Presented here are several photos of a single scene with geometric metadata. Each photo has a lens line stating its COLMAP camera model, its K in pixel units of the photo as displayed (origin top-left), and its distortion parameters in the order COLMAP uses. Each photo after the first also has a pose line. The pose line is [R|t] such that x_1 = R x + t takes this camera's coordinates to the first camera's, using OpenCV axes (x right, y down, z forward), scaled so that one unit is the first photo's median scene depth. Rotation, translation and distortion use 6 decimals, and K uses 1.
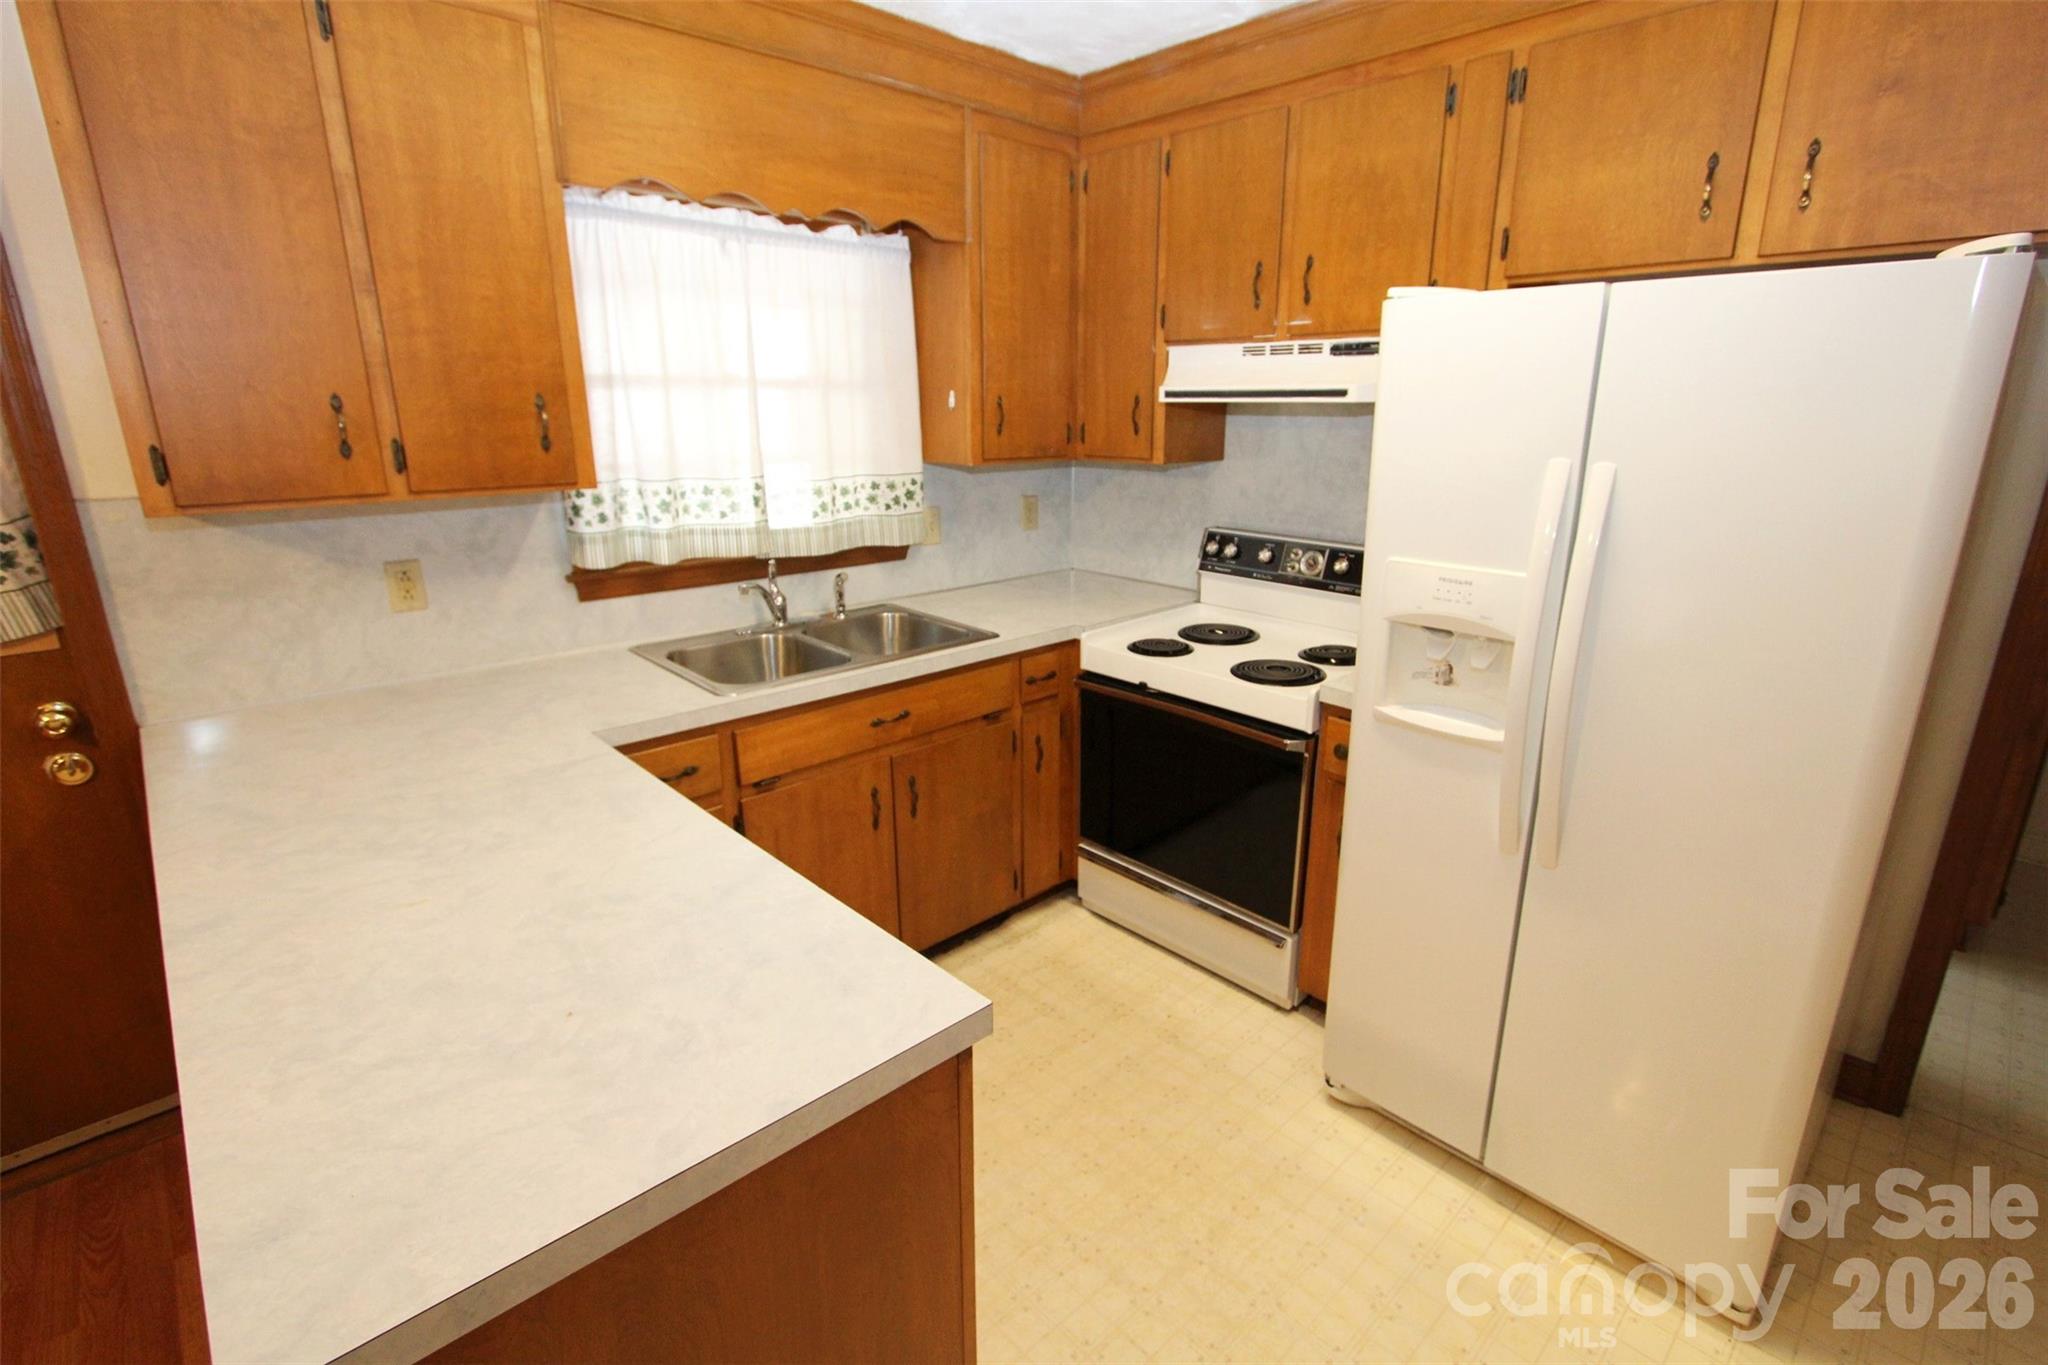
lens RADIAL K [[946.2, 0, 1041.7], [0, 946.2, 676.9], [0, 0, 1]] dist [-0.015871, 0.002529]
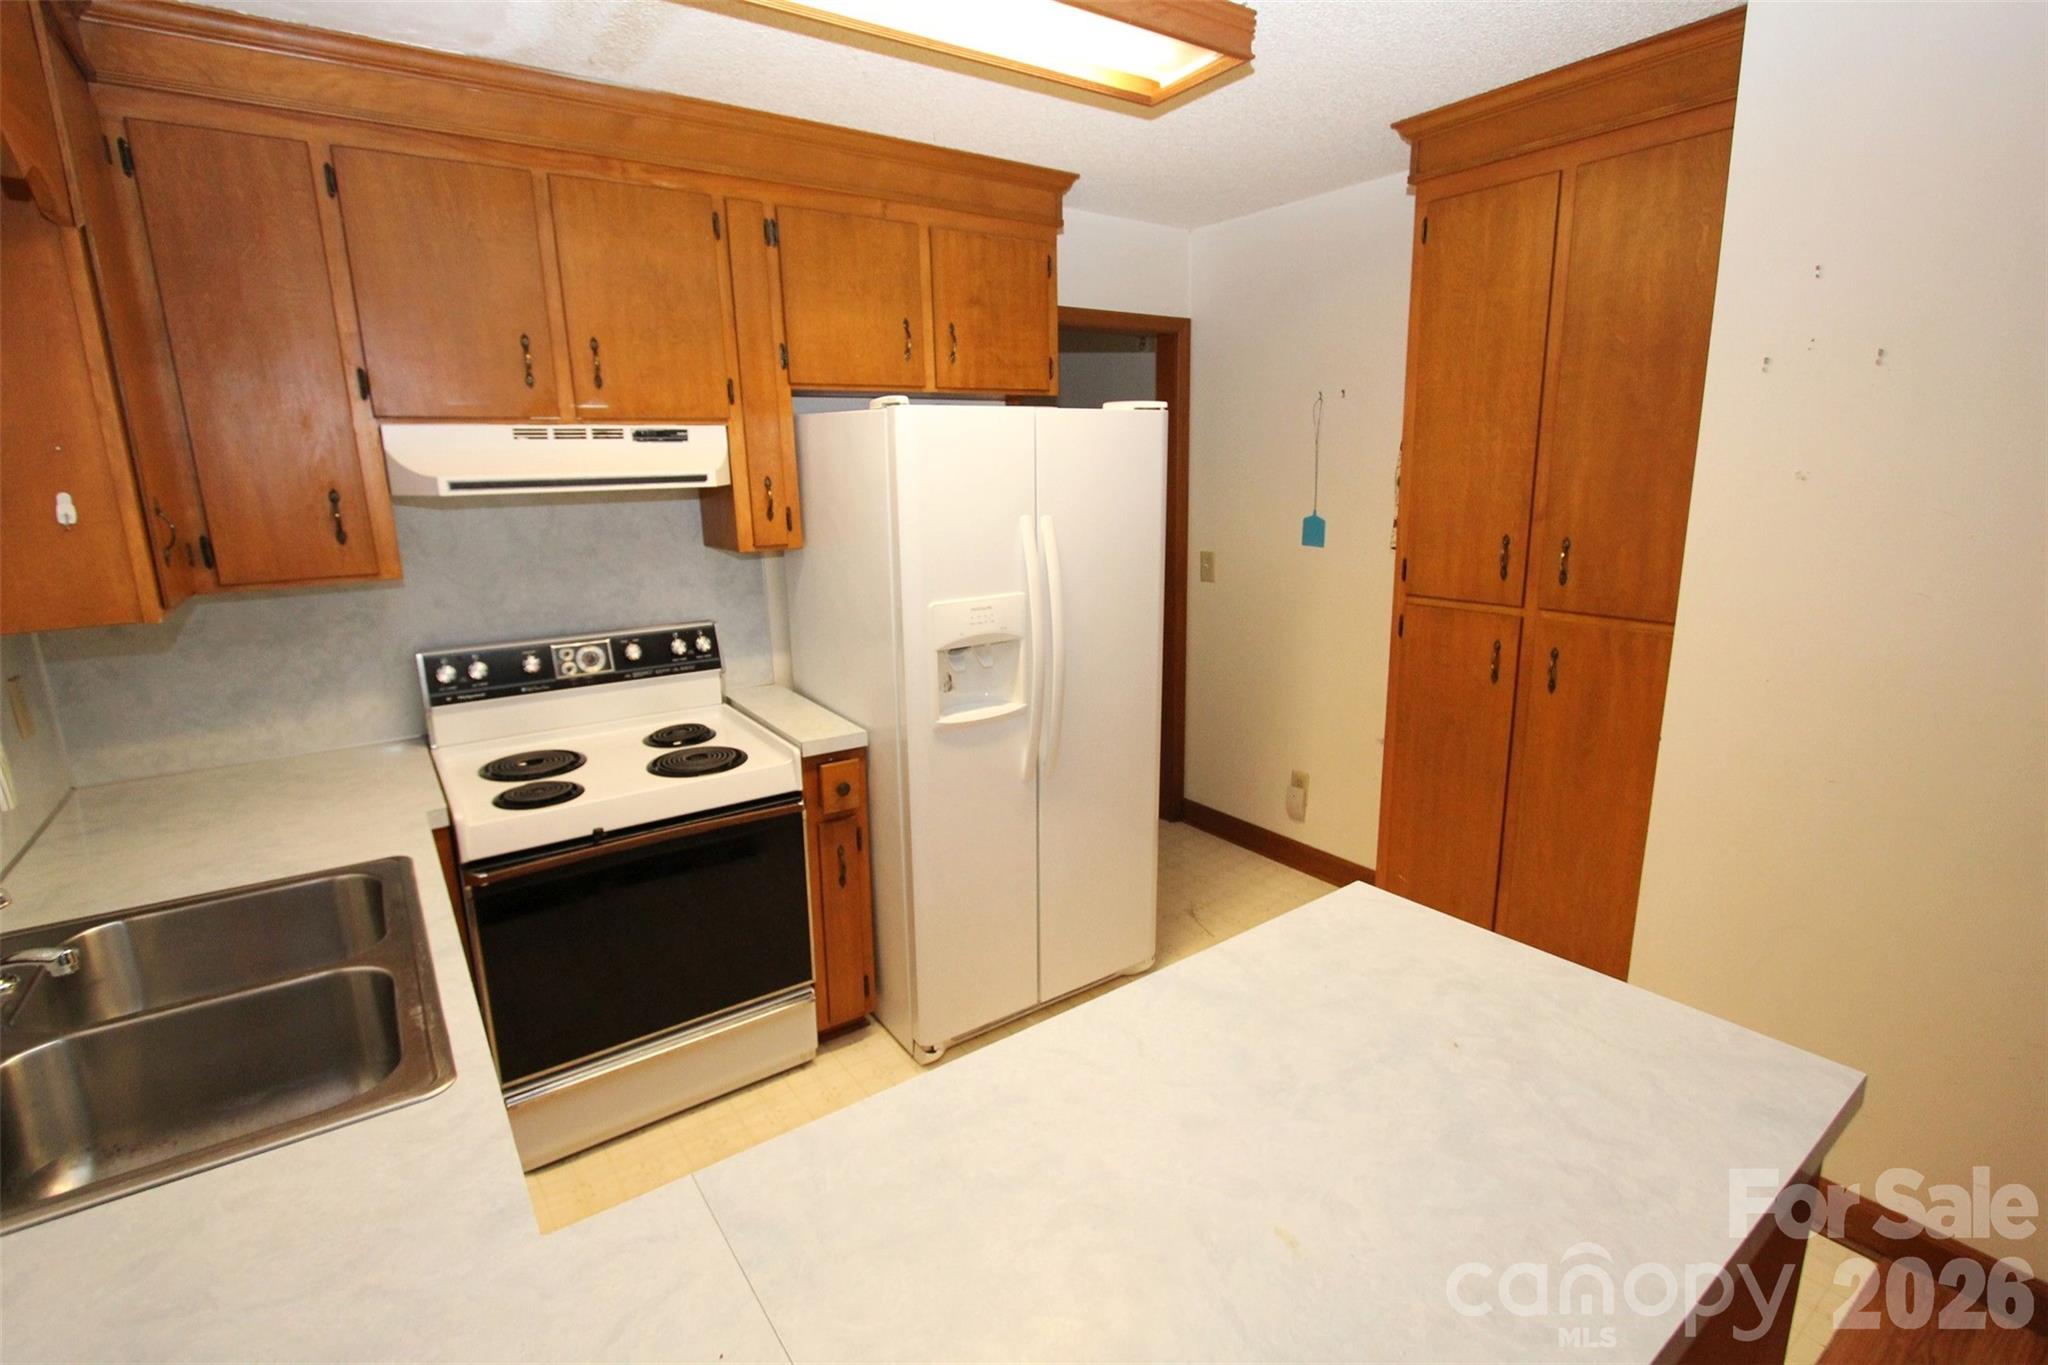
lens RADIAL K [[946.2, 0, 1037.0], [0, 946.2, 678.5], [0, 0, 1]] dist [-0.015871, 0.002529]
pose [[0.133993, -0.224666, 0.965179, -0.628568], [0.294165, 0.939080, 0.177753, -0.156637], [-0.946315, 0.260104, 0.191919, 0.468755]]
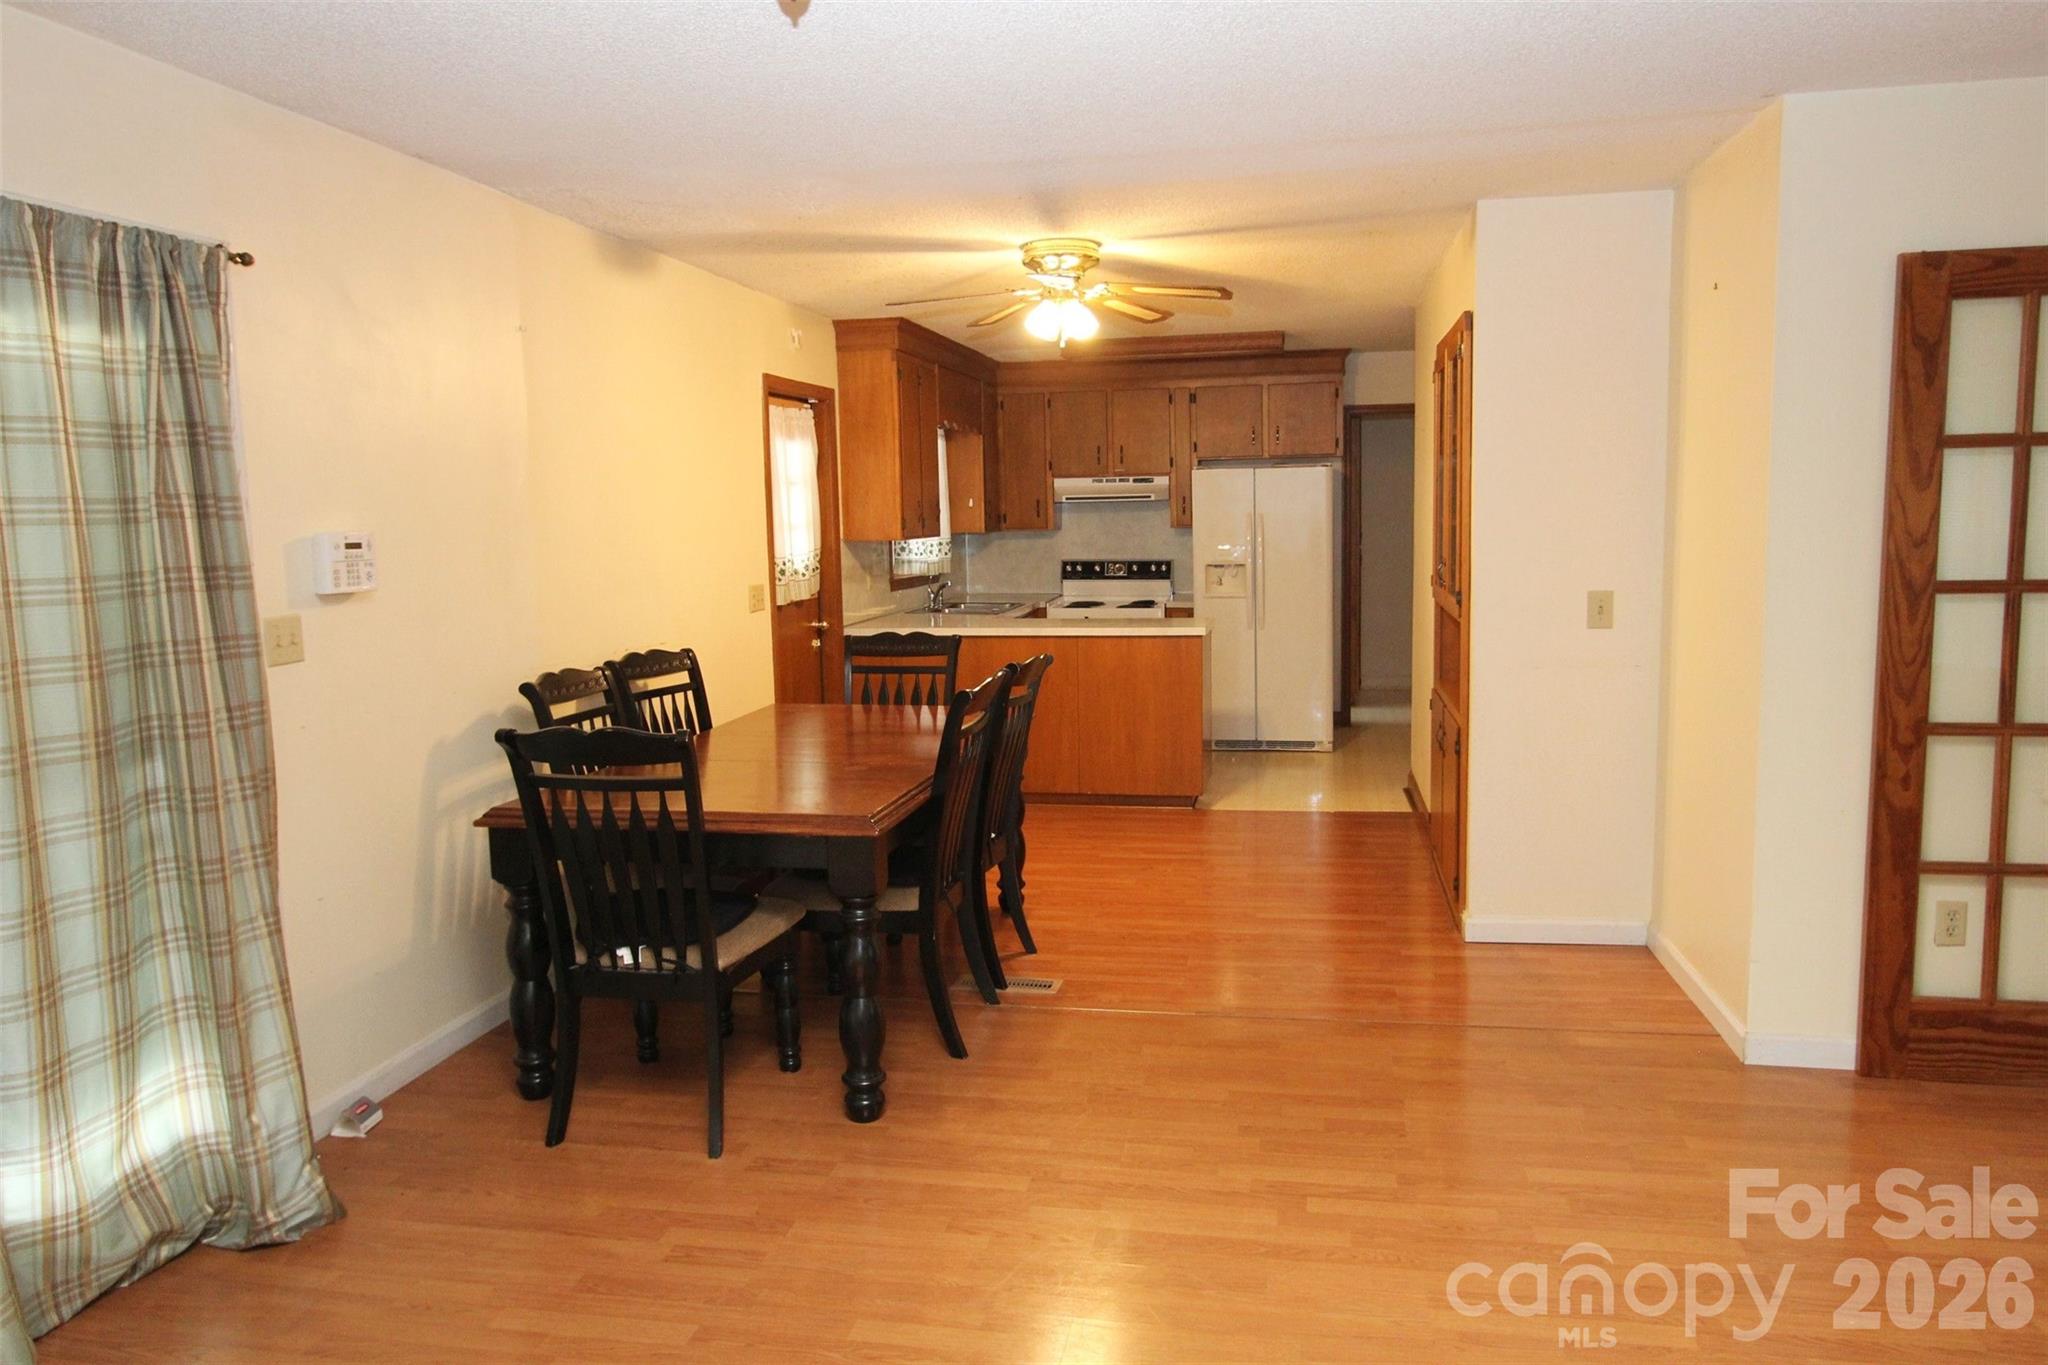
lens RADIAL K [[1378.4, 0, 1068.6], [0, 1378.4, 684.3], [0, 0, 1]] dist [-0.003879, 0.006809]
pose [[0.804383, -0.090867, 0.587122, -2.041138], [0.184332, 0.977636, -0.101237, 0.530215], [-0.564792, 0.189659, 0.803143, -1.768371]]
